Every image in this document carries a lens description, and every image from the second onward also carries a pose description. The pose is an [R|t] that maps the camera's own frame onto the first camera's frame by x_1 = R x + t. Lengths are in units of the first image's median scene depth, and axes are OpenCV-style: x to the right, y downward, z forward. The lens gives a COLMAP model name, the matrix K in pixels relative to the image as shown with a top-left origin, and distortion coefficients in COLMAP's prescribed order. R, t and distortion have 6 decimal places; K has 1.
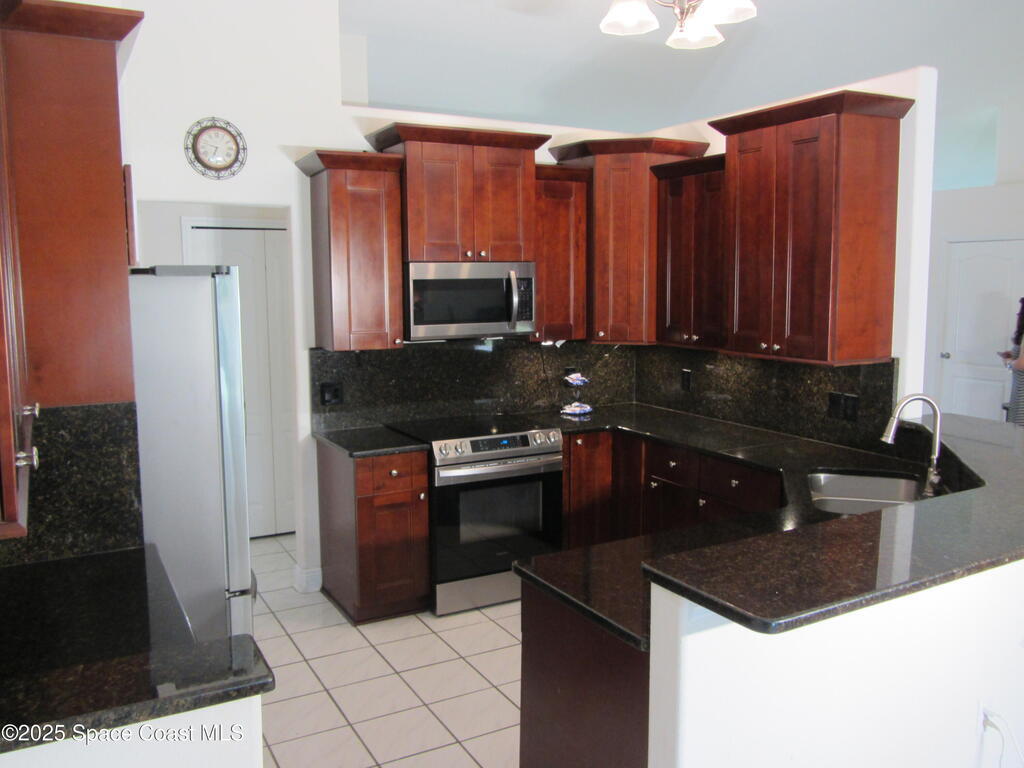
lens RADIAL K [[843.8, 0, 510.6], [0, 843.8, 376.0], [0, 0, 1]] dist [-0.043727, -0.005567]
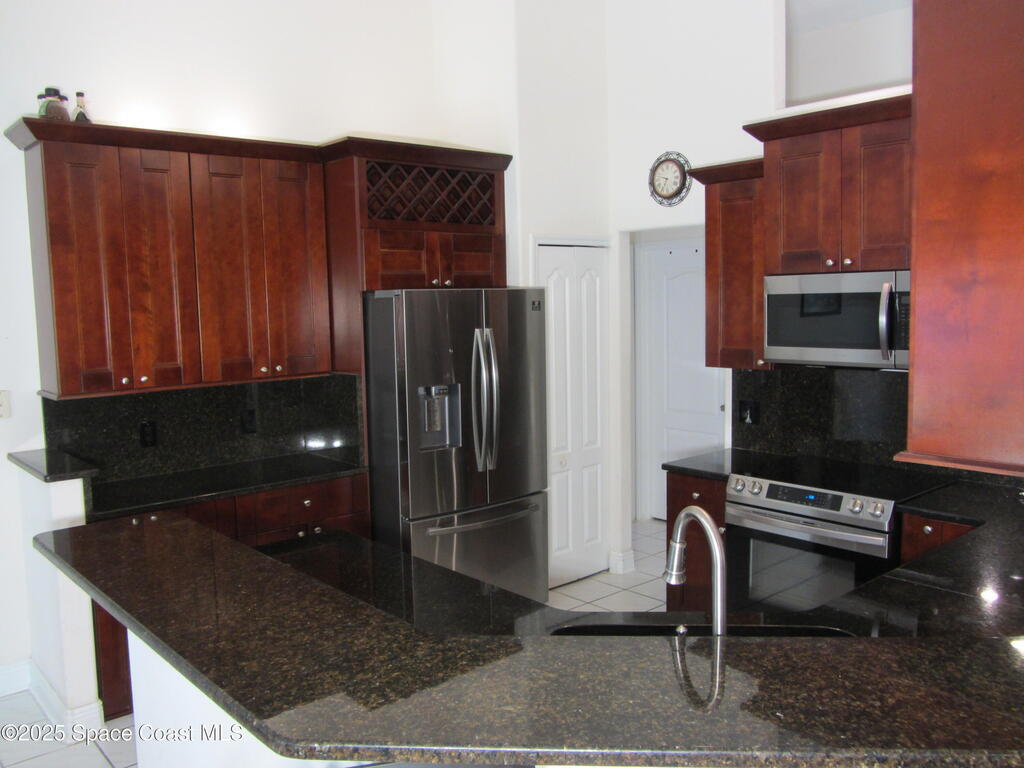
lens RADIAL K [[843.8, 0, 511.0], [0, 843.8, 390.5], [0, 0, 1]] dist [-0.043727, -0.005567]
pose [[0.214238, 0.101774, -0.971465, 0.694244], [-0.102861, 0.991378, 0.081176, -0.057483], [0.971350, 0.082535, 0.222859, 0.539029]]
